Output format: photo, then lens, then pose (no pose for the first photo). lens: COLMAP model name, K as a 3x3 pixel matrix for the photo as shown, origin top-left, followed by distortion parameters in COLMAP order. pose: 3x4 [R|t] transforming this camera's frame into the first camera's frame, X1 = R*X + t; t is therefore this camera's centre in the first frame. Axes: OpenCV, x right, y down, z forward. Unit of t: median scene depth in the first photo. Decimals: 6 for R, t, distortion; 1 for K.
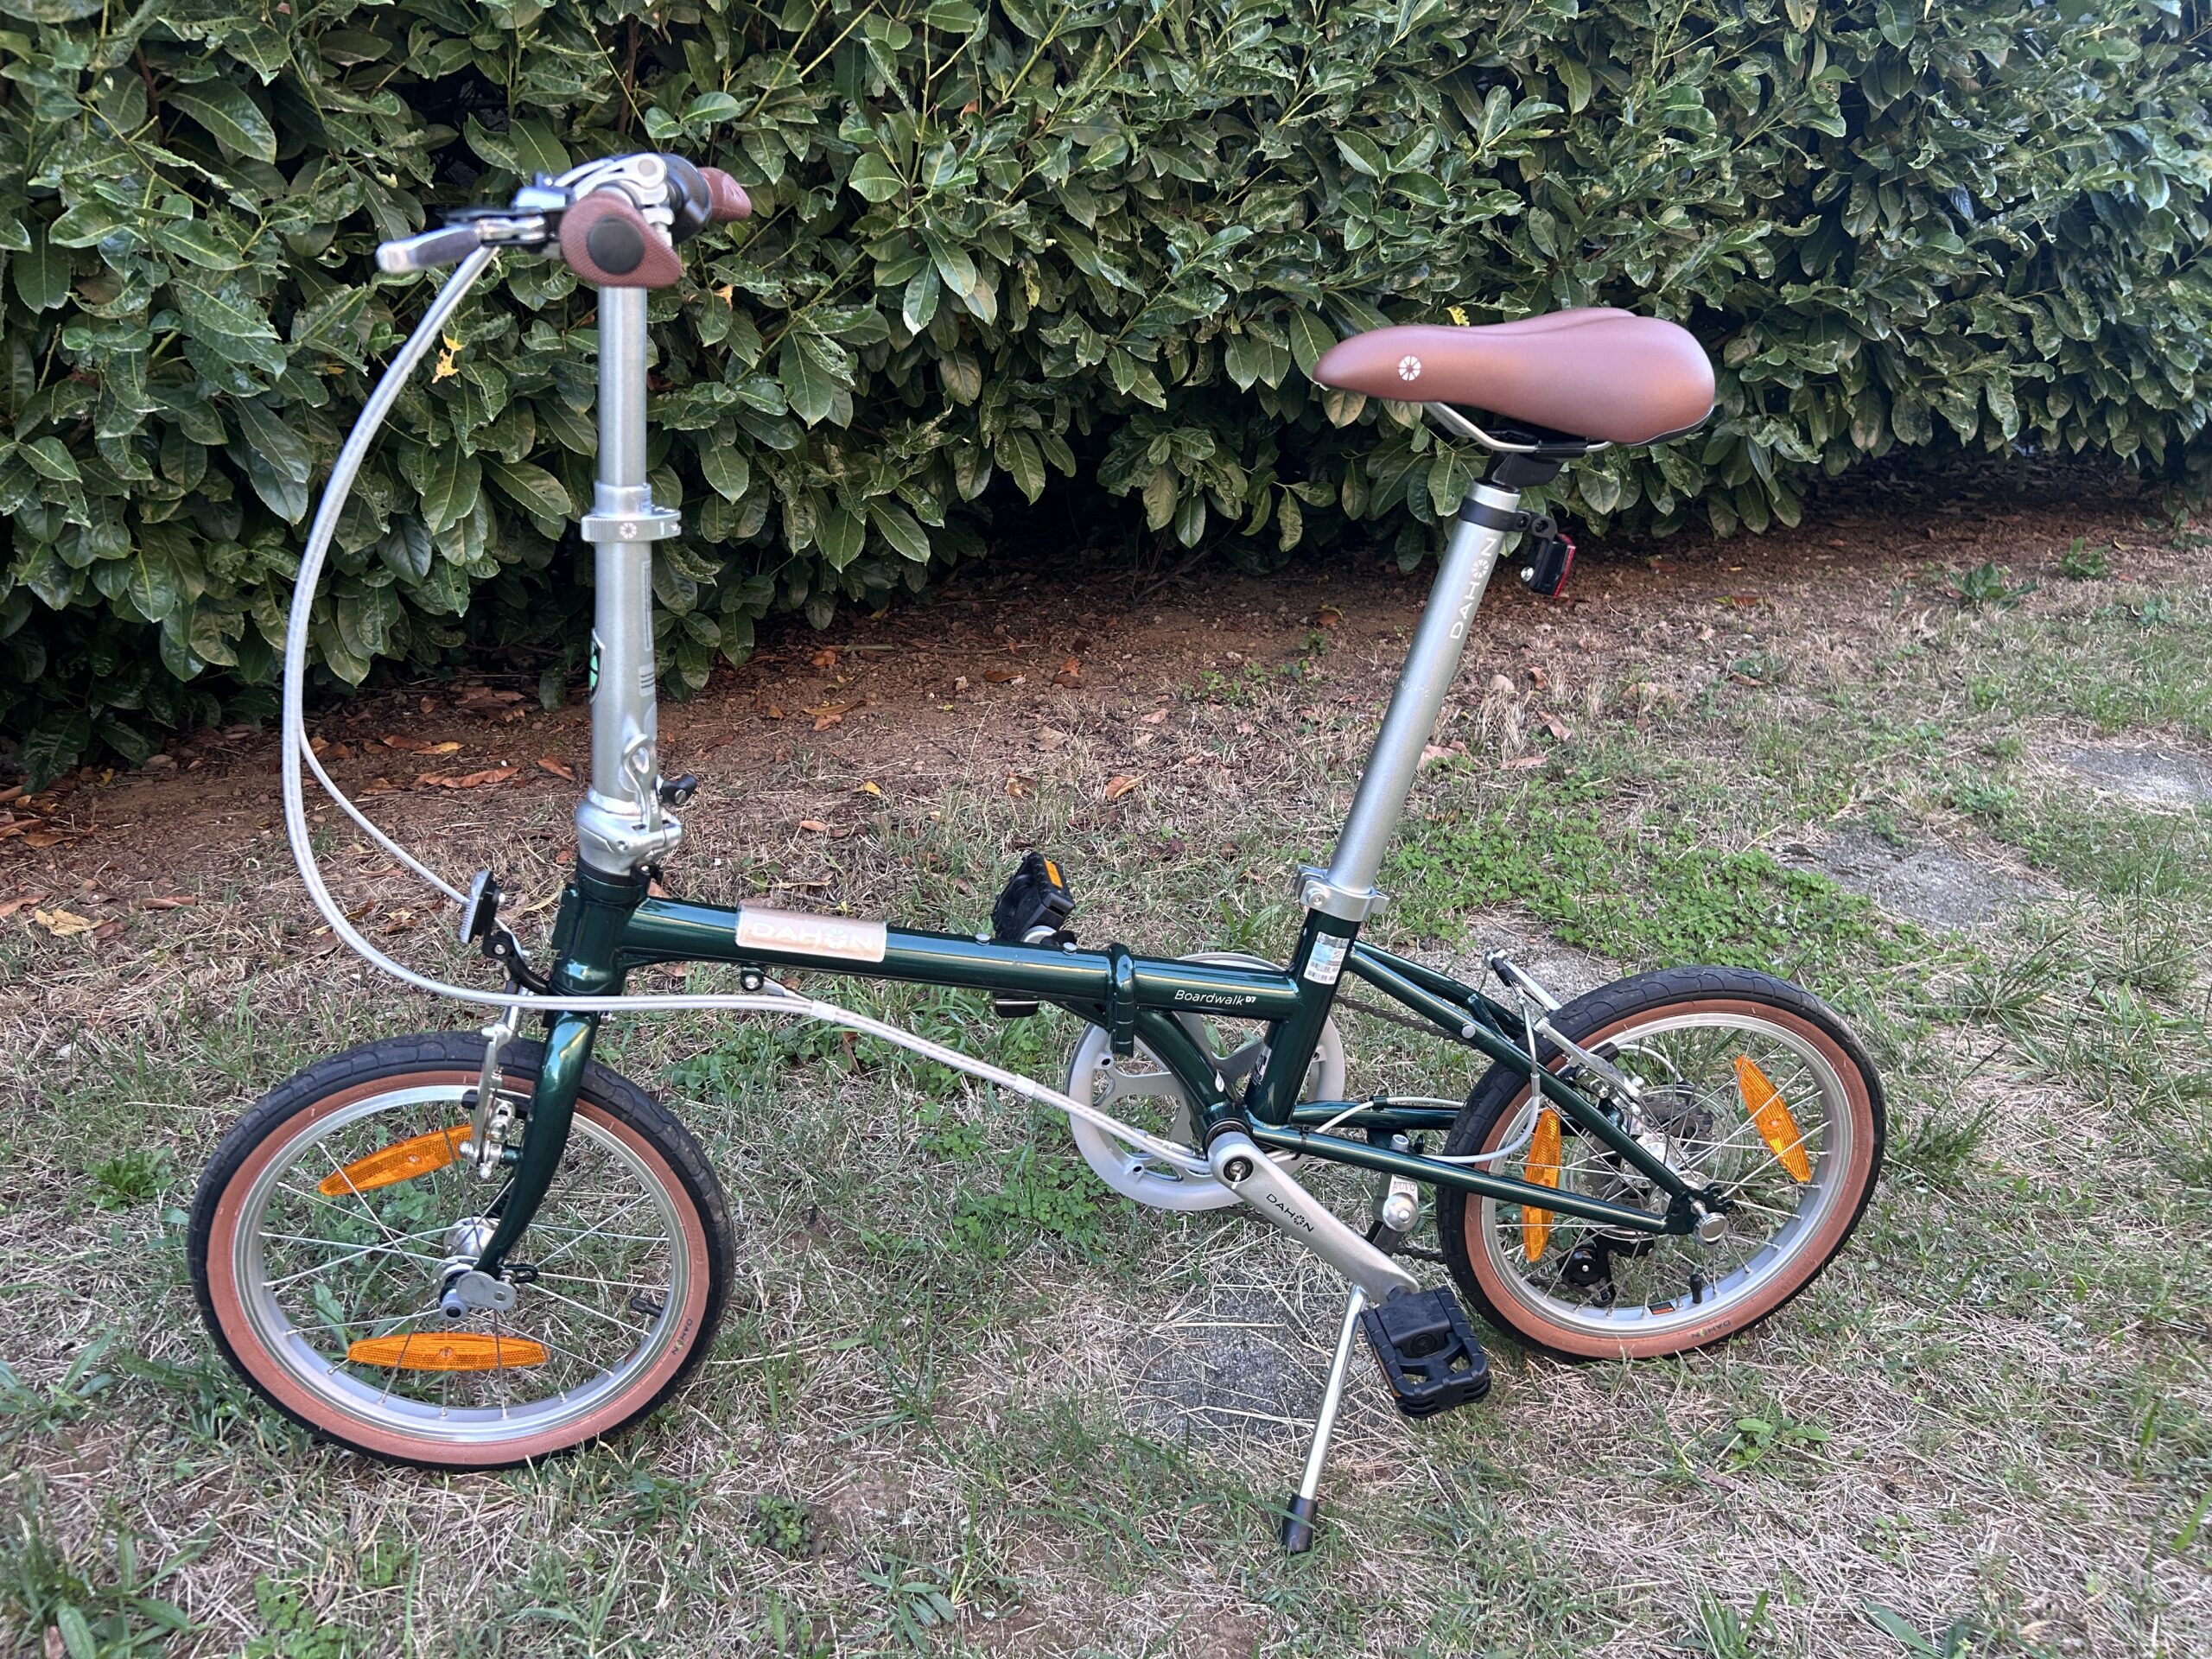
lens RADIAL K [[1662.0, 0, 1083.9], [0, 1662.0, 831.8], [0, 0, 1]] dist [0.058585, -0.064862]
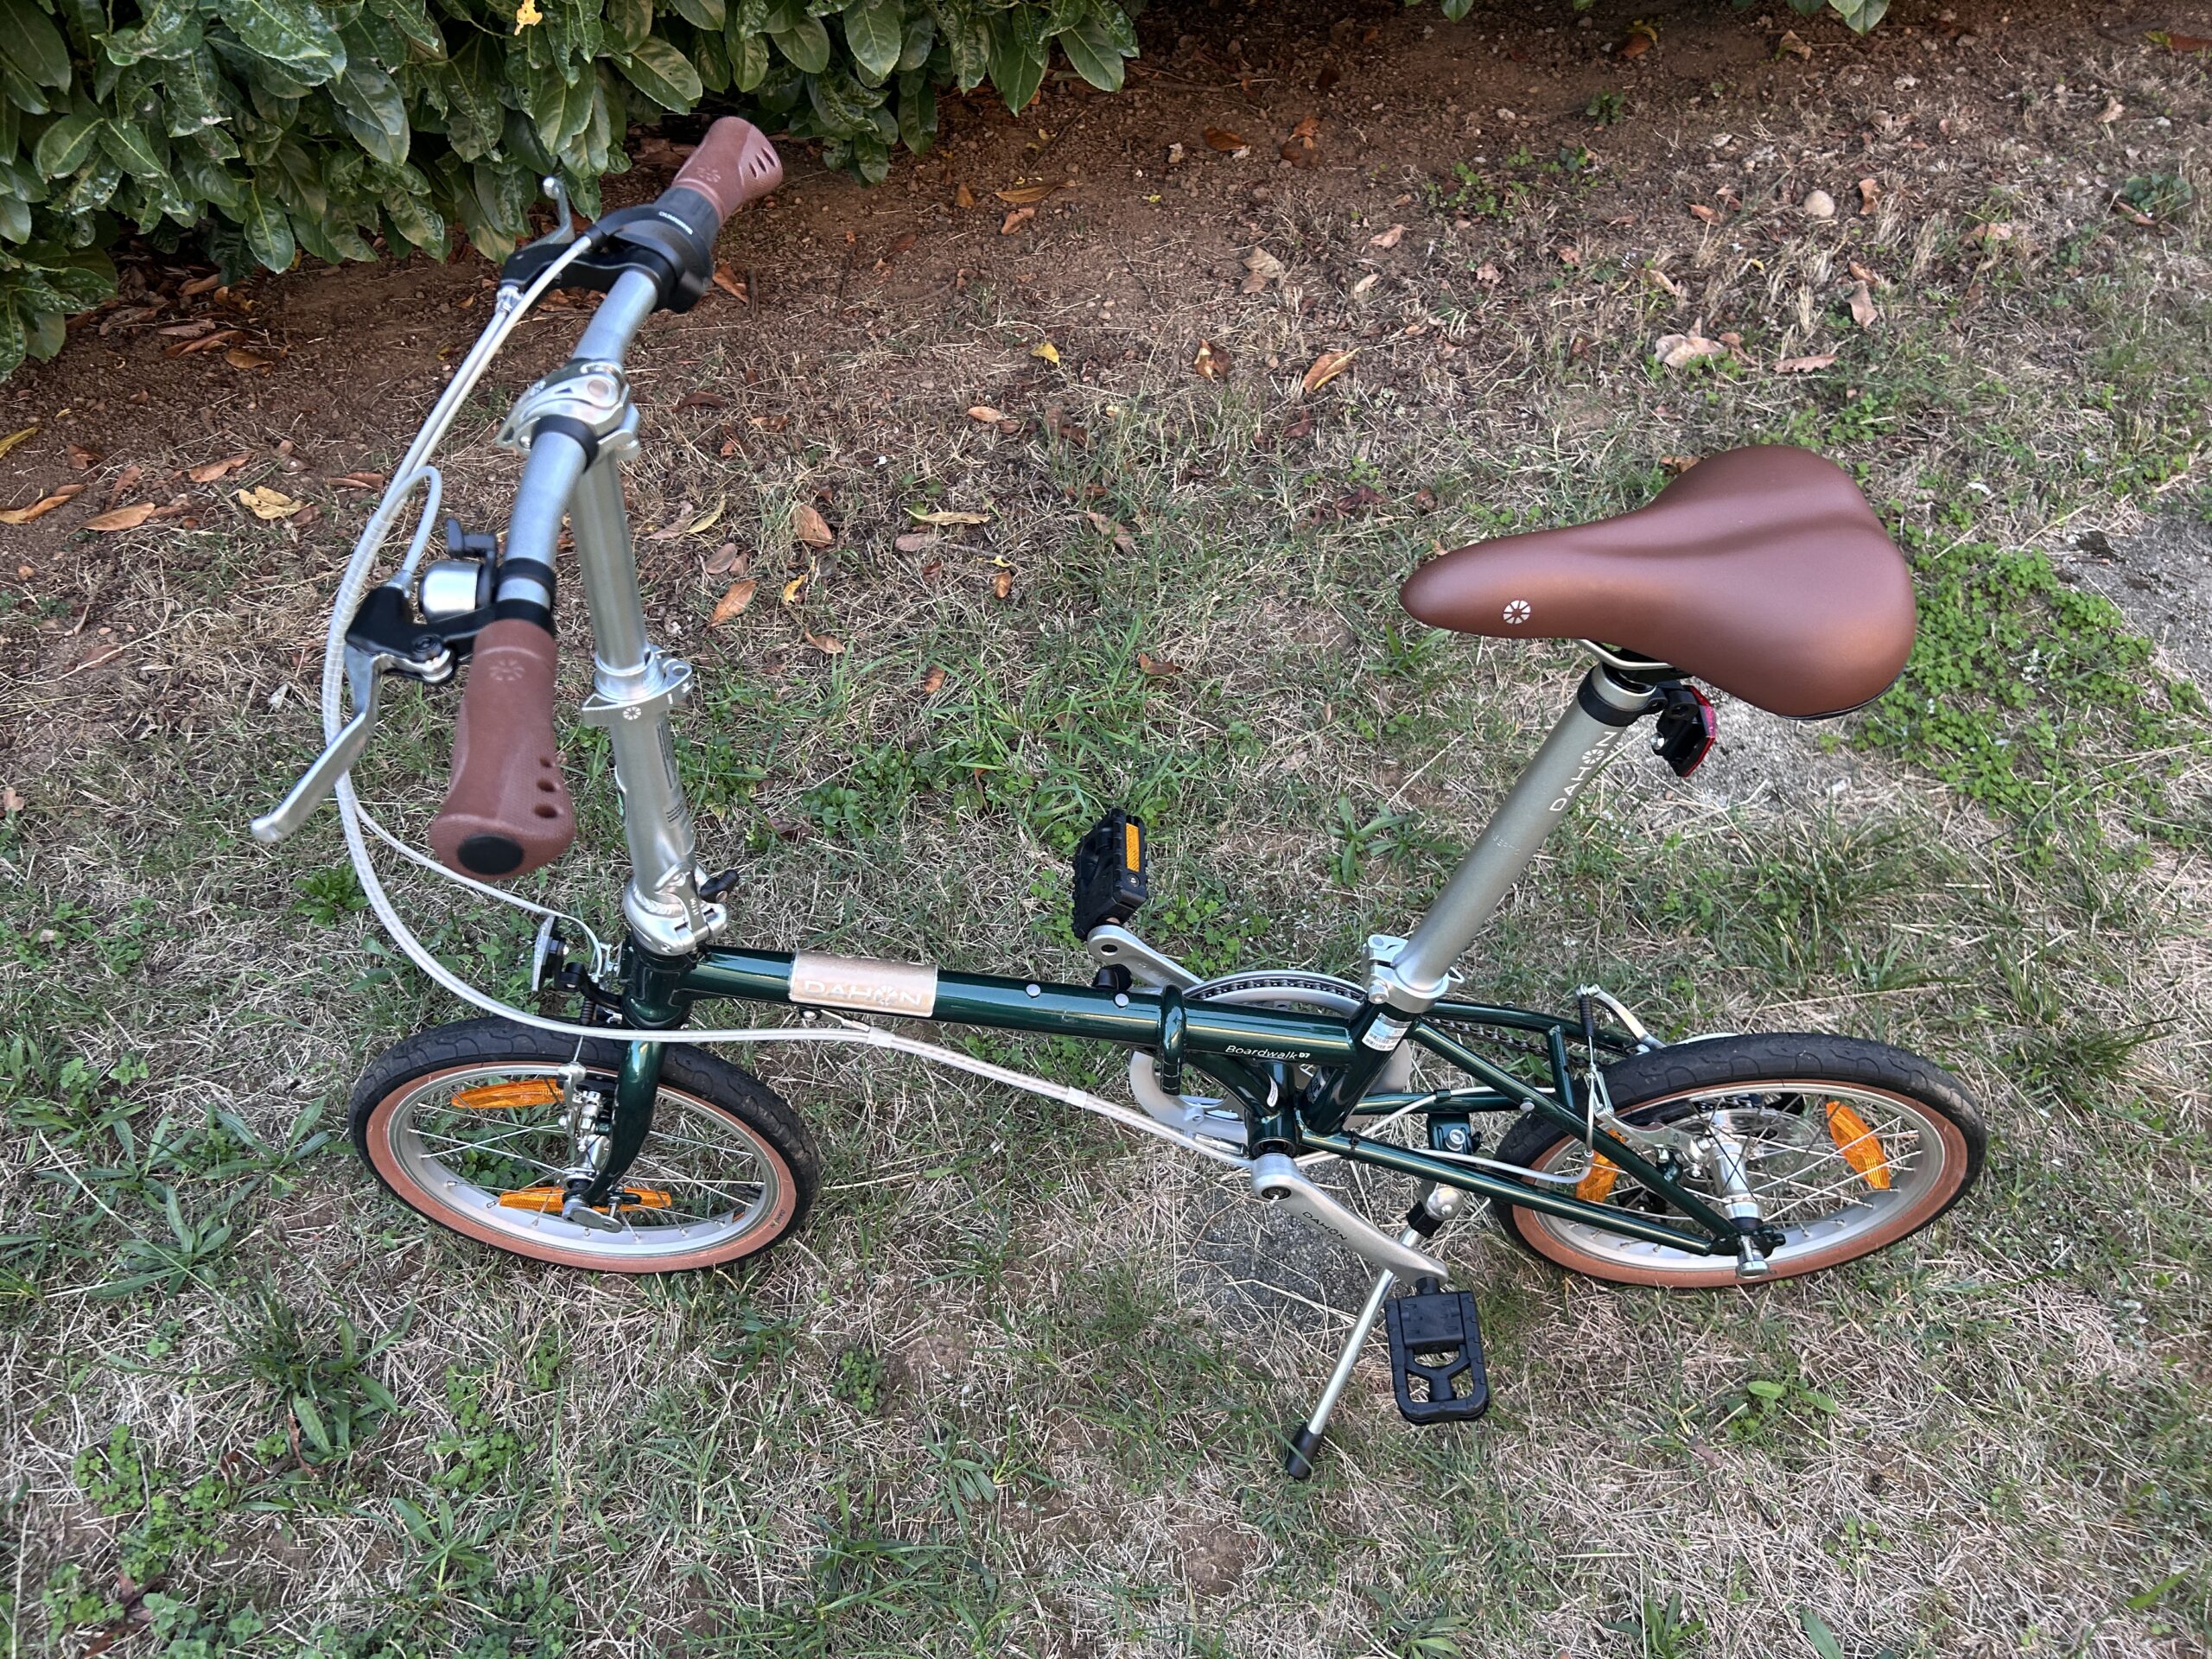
lens RADIAL K [[1661.9, 0, 1066.0], [0, 1661.9, 835.9], [0, 0, 1]] dist [0.054671, -0.070339]
pose [[0.984286, 0.103104, -0.143355, 0.078502], [-0.027591, 0.891660, 0.451863, -0.402721], [0.174413, -0.440807, 0.880494, 0.143257]]
